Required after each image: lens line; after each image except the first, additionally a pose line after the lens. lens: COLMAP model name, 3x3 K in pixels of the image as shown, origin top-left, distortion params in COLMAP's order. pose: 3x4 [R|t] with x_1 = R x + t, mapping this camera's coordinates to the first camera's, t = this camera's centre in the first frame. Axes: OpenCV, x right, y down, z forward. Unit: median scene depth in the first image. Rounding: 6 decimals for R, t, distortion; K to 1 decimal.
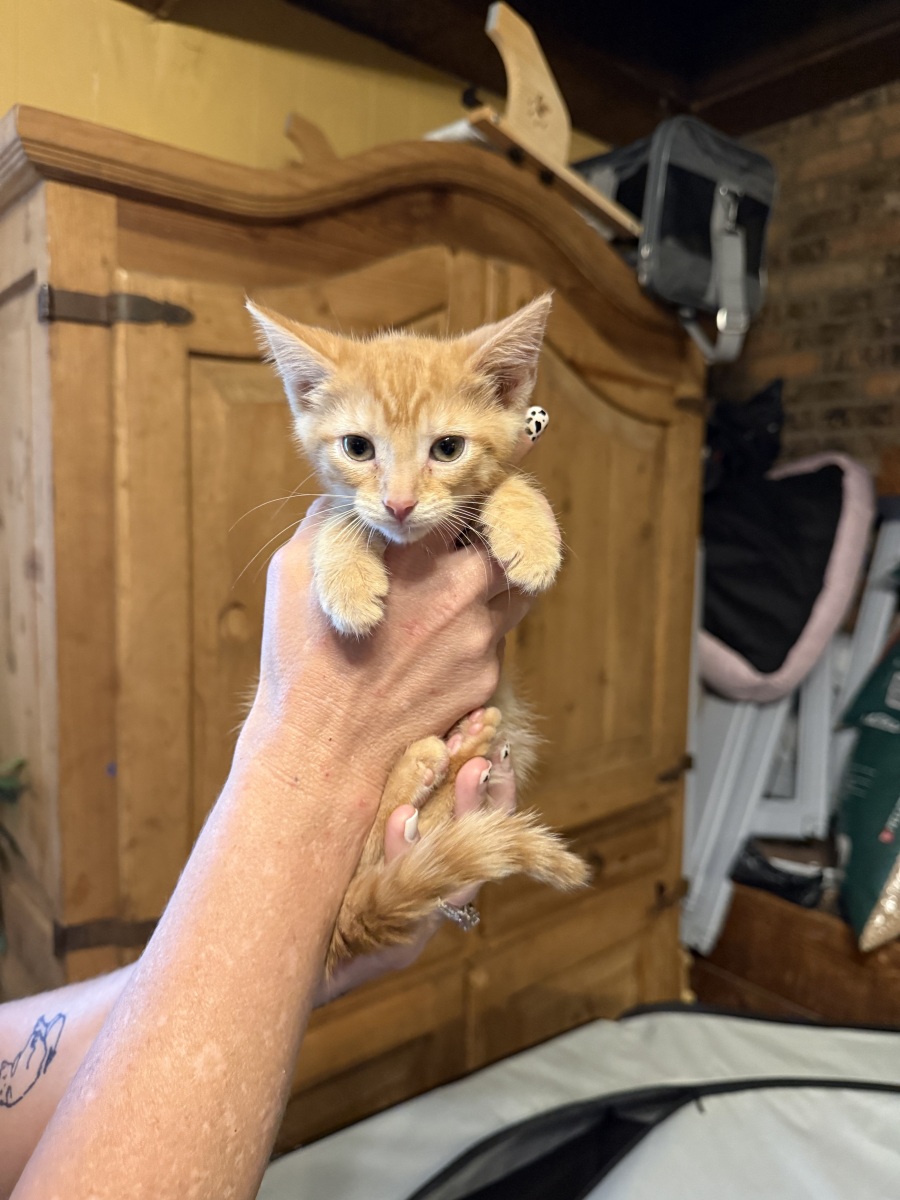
lens RADIAL K [[887.6, 0, 454.5], [0, 887.6, 601.1], [0, 0, 1]] dist [-0.021987, -0.000609]
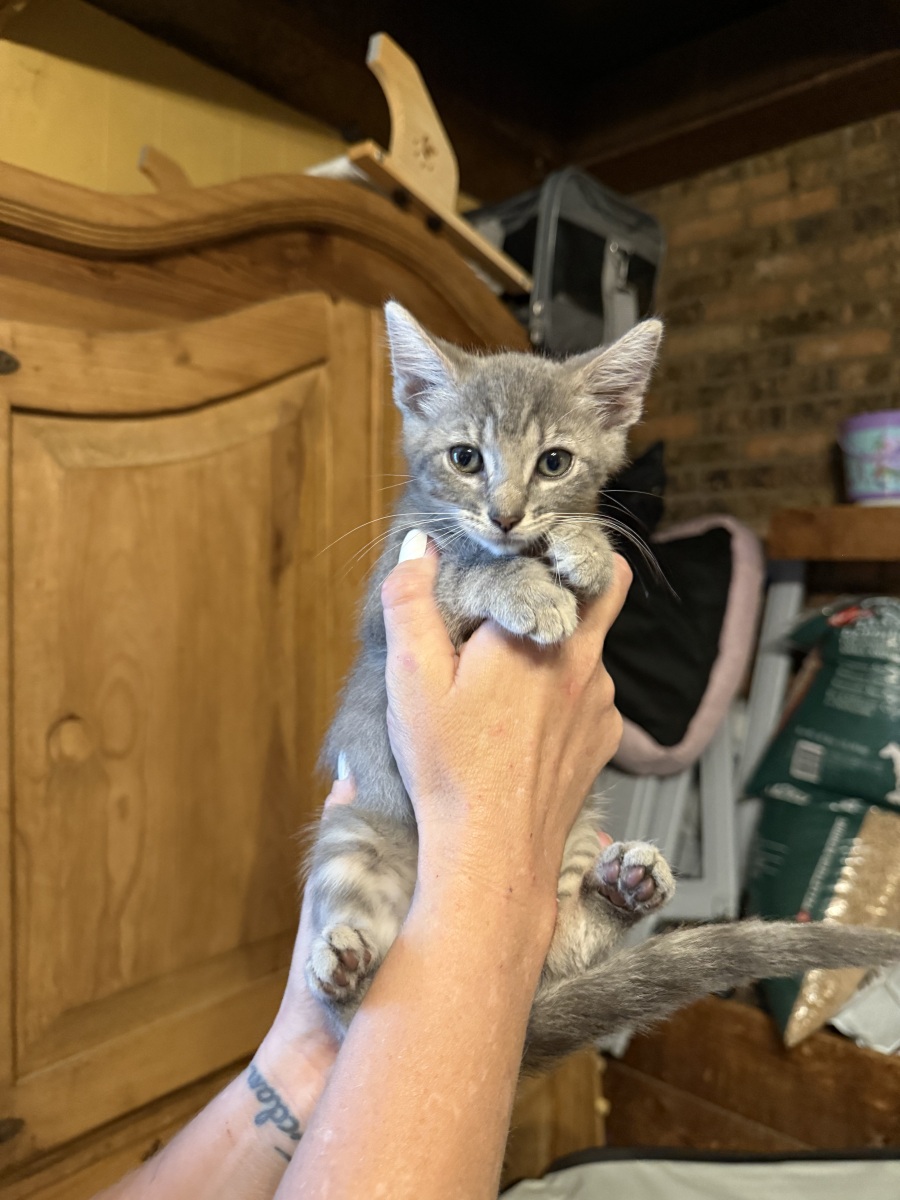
lens RADIAL K [[881.0, 0, 459.9], [0, 881.0, 590.7], [0, 0, 1]] dist [-0.015287, -0.006628]
pose [[0.987861, -0.017564, 0.154347, -0.012930], [0.028456, 0.997235, -0.068649, -0.028316], [-0.152715, 0.072207, 0.985629, 0.095894]]
